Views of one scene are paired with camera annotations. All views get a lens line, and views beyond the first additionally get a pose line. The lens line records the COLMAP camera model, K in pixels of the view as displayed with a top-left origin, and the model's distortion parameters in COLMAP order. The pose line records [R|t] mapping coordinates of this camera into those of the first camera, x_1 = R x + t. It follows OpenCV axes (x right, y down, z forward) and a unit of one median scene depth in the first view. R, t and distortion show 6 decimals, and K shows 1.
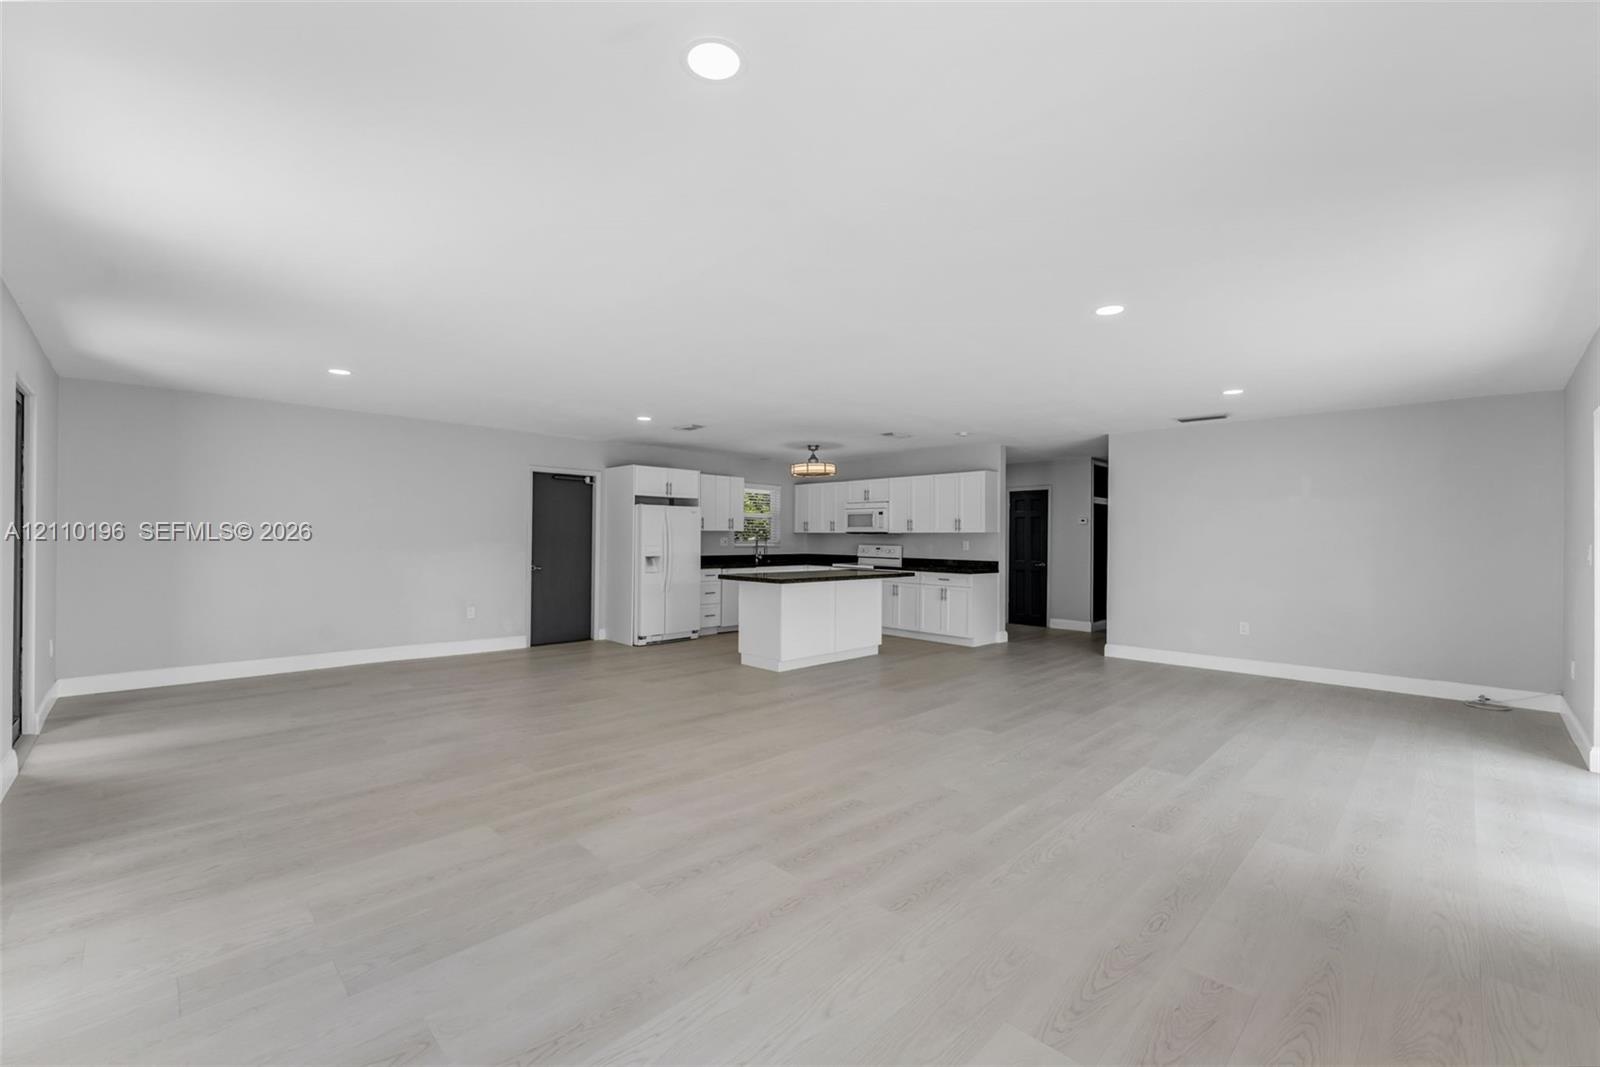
lens RADIAL K [[675.1, 0, 800.5], [0, 675.1, 549.3], [0, 0, 1]] dist [-0.000331, -0.000017]
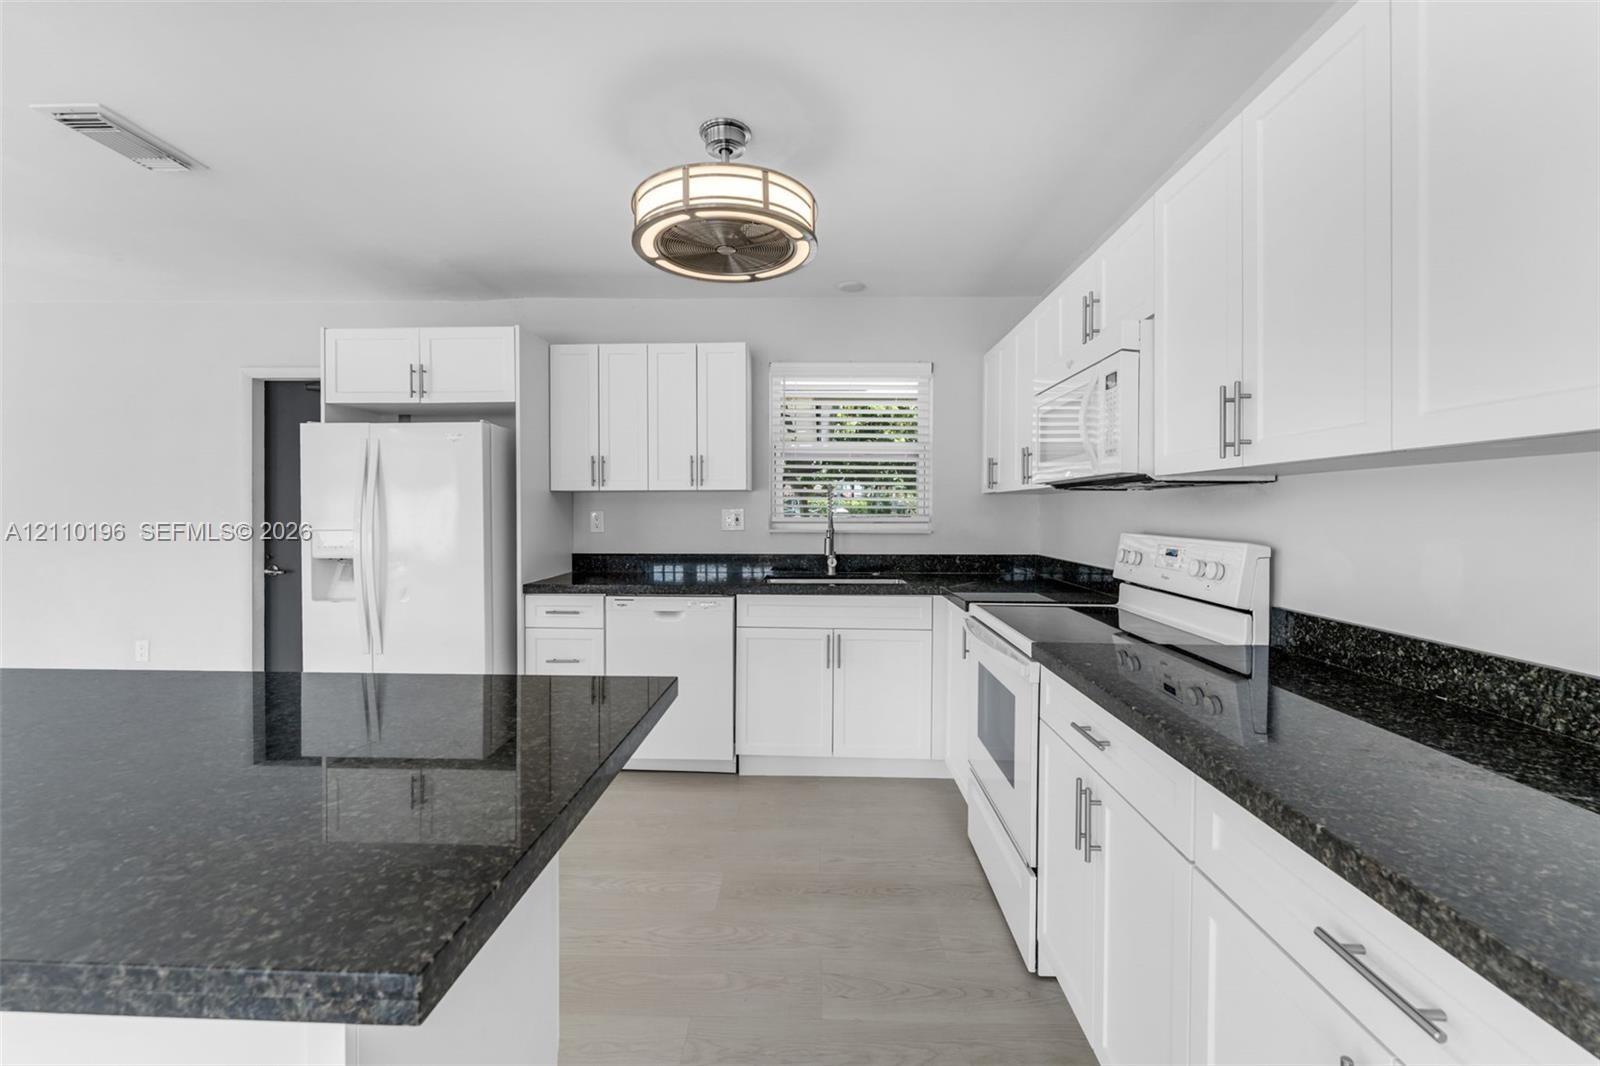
lens RADIAL K [[675.1, 0, 800.5], [0, 675.1, 548.8], [0, 0, 1]] dist [-0.000331, -0.000017]
pose [[0.675340, 0.035421, -0.736656, 0.203460], [-0.009085, 0.999170, 0.039714, -0.010270], [0.737451, -0.020128, 0.675101, 0.776784]]
